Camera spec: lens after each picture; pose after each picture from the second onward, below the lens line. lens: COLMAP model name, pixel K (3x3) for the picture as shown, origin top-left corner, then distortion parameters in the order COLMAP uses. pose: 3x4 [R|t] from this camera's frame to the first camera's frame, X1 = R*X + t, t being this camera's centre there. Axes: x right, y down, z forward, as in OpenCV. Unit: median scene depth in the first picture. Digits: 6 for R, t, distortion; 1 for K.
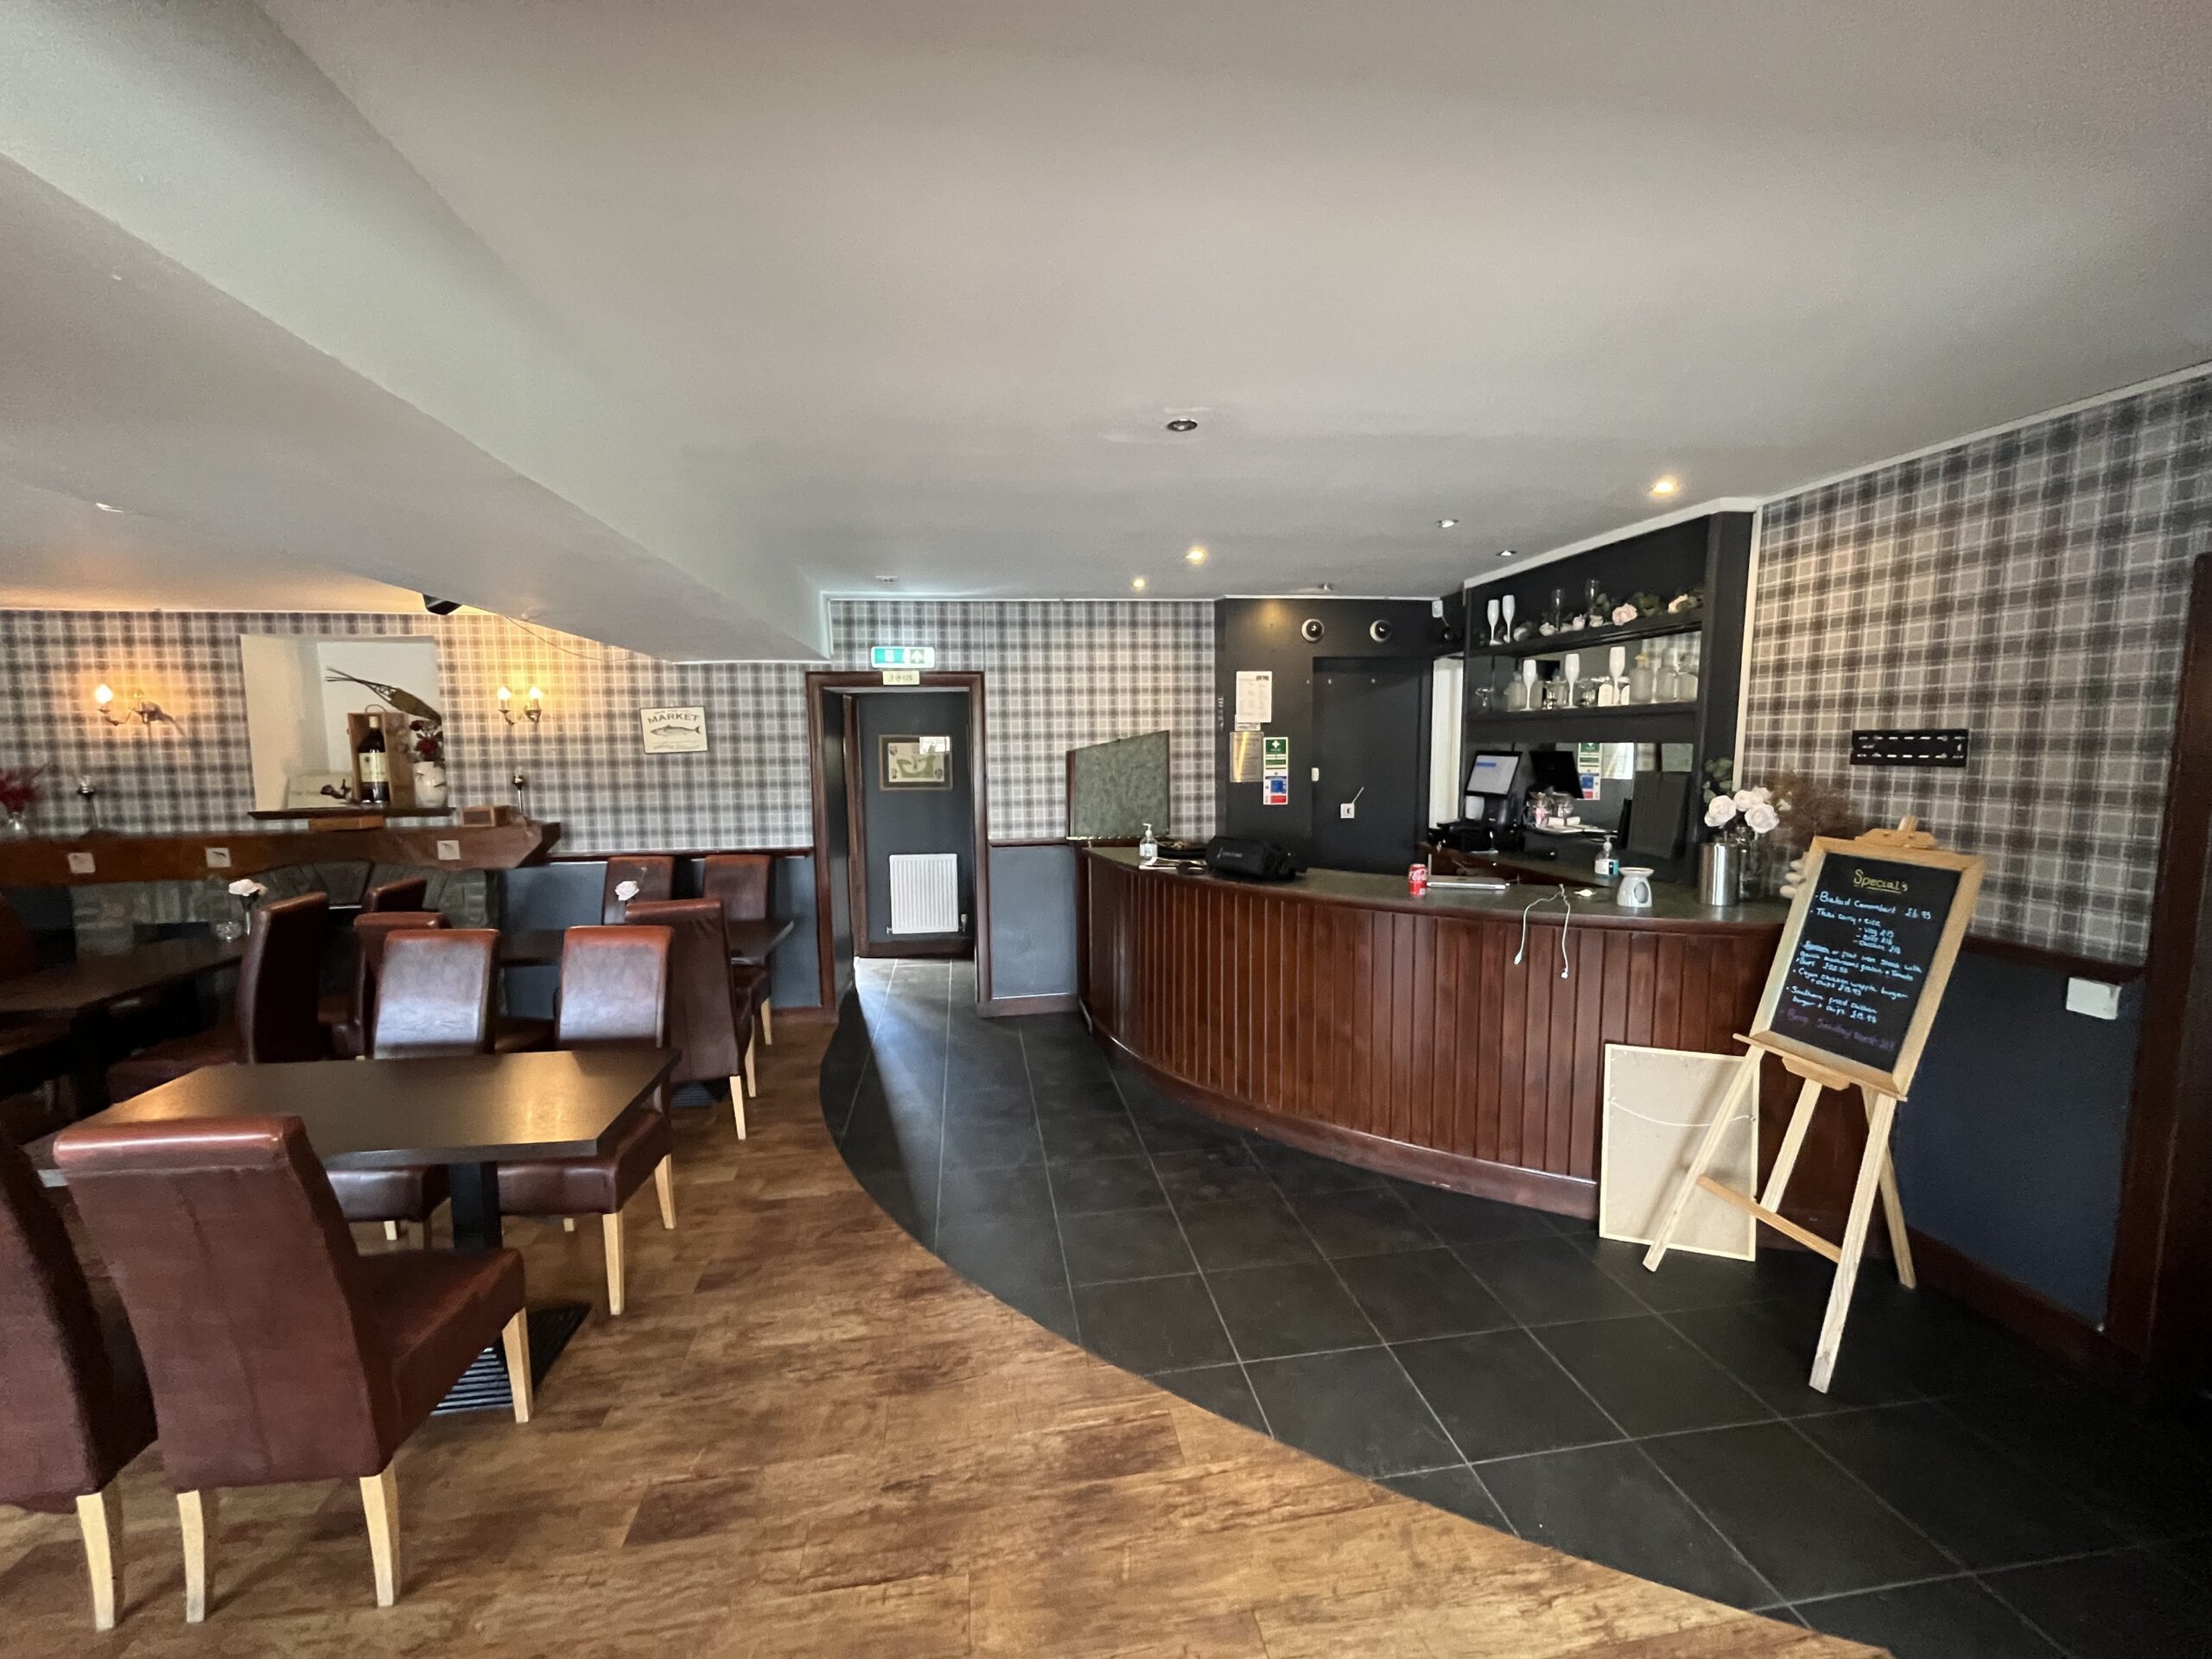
lens RADIAL K [[898.8, 0, 1102.1], [0, 898.8, 832.8], [0, 0, 1]] dist [0.001230, 0.000070]
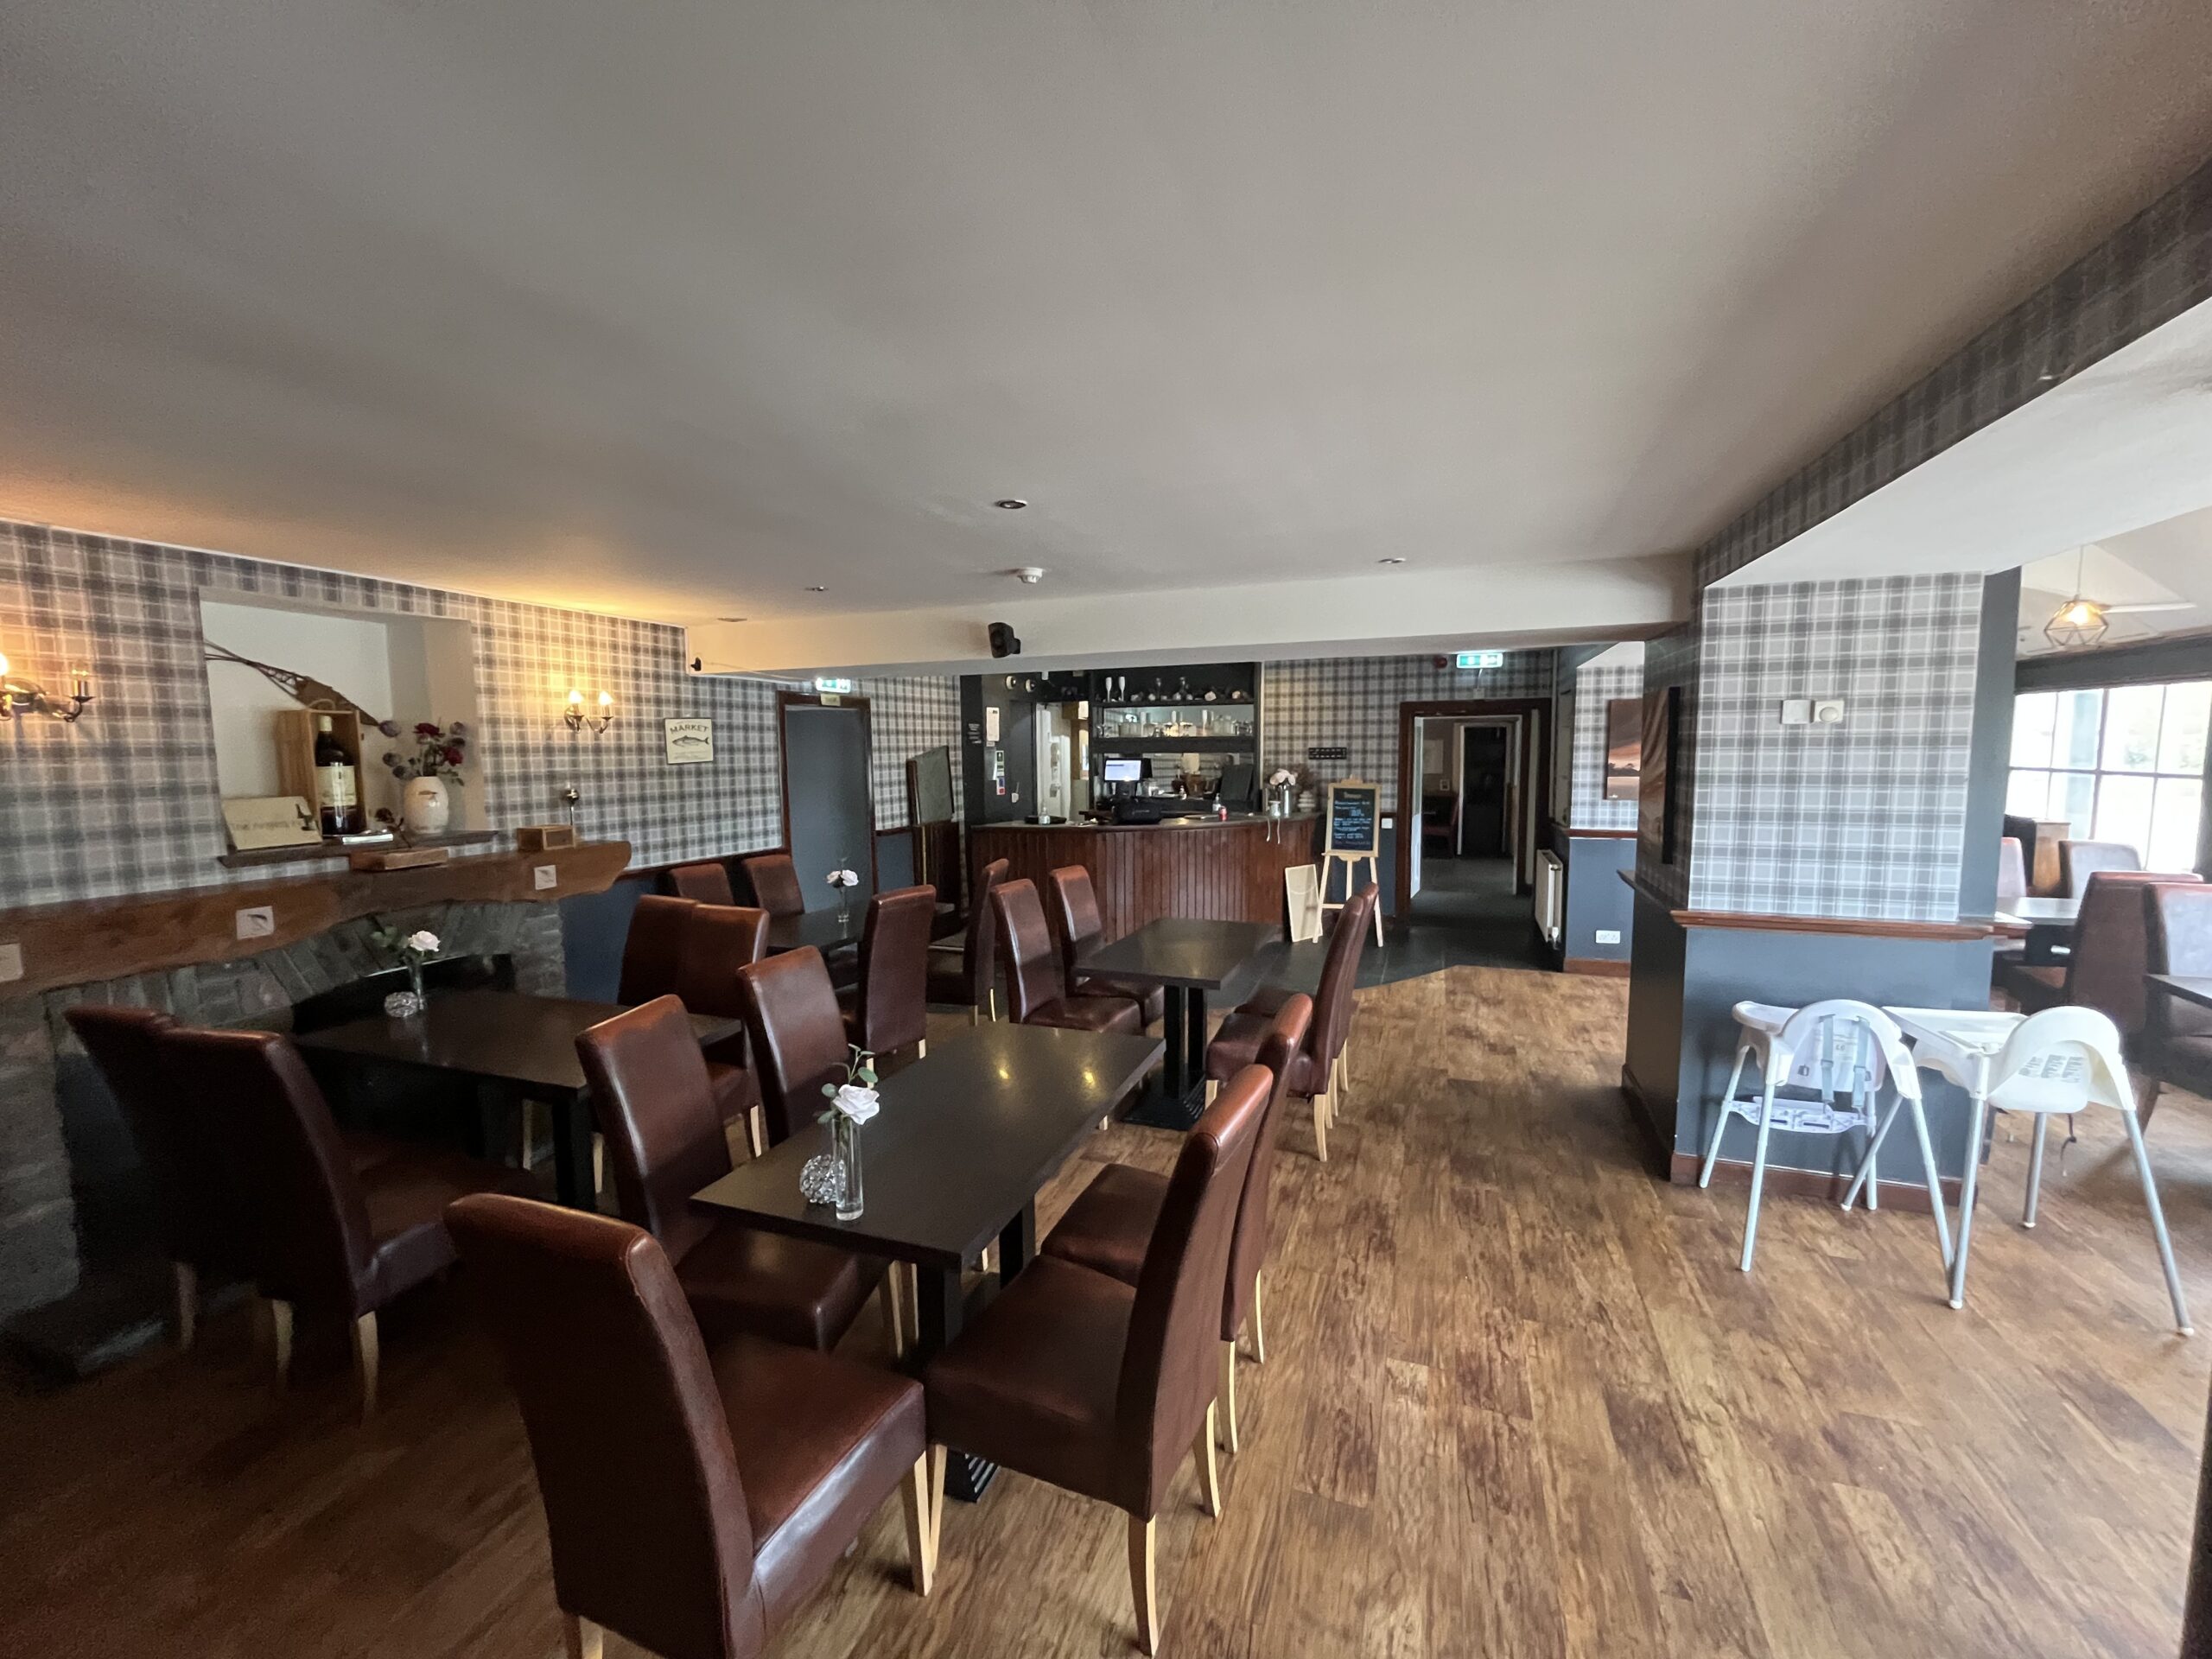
lens RADIAL K [[898.8, 0, 1104.9], [0, 898.8, 832.4], [0, 0, 1]] dist [0.001230, 0.000070]
pose [[0.484297, -0.074450, 0.871730, -1.161503], [0.095722, 0.994900, 0.031791, 0.000600], [-0.869652, 0.068048, 0.488953, 0.111287]]
